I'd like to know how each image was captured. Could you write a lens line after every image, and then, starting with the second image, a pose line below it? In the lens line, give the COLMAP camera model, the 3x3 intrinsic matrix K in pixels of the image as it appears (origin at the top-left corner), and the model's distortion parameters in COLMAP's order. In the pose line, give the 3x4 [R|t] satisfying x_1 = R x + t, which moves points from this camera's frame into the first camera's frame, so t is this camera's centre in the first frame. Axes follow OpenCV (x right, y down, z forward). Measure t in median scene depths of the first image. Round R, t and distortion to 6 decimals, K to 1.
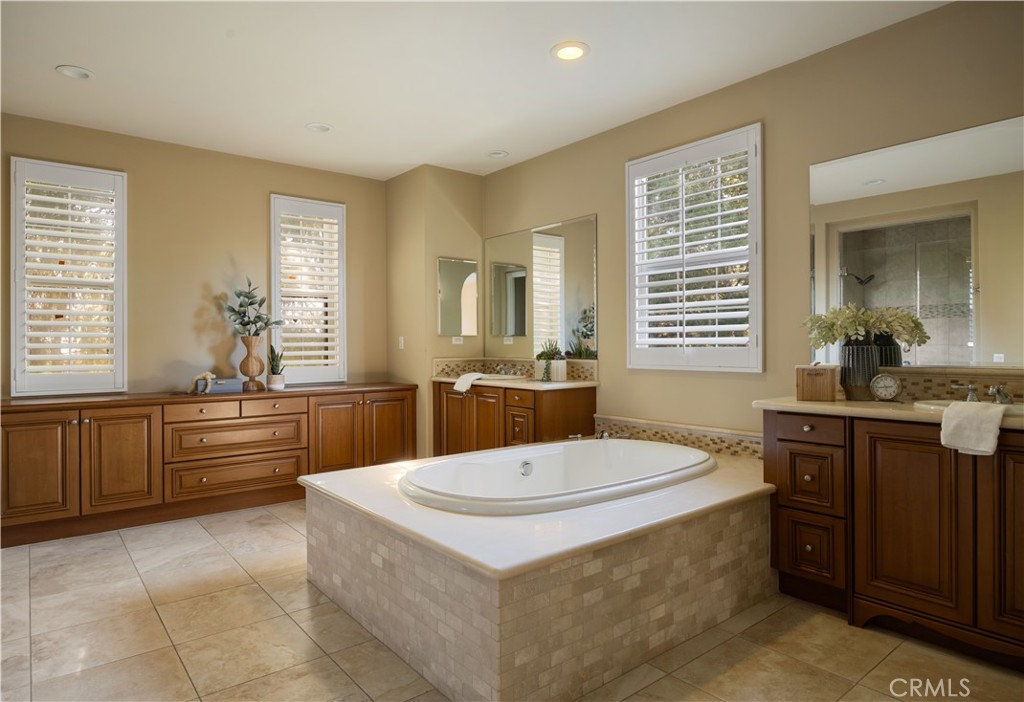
lens RADIAL K [[605.8, 0, 510.0], [0, 605.8, 346.9], [0, 0, 1]] dist [0.005640, 0.002139]
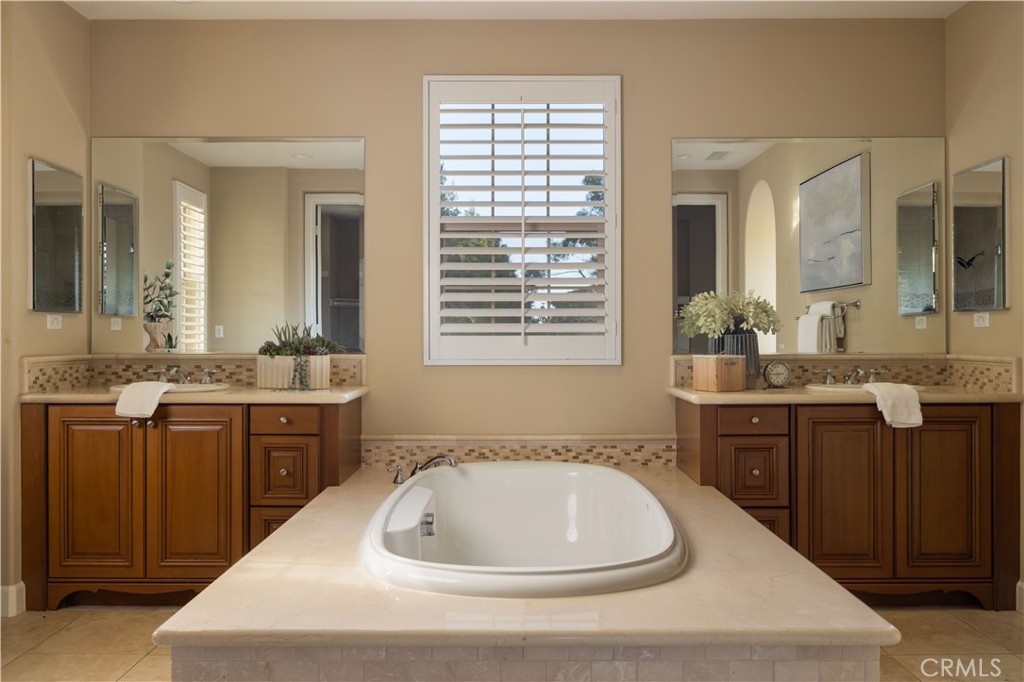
lens RADIAL K [[834.4, 0, 511.6], [0, 834.4, 341.4], [0, 0, 1]] dist [0.034500, -0.005075]
pose [[0.632597, 0.000374, 0.774481, -0.563739], [-0.000375, 1.000000, -0.000176, 0.008077], [-0.774481, -0.000179, 0.632597, 0.337504]]
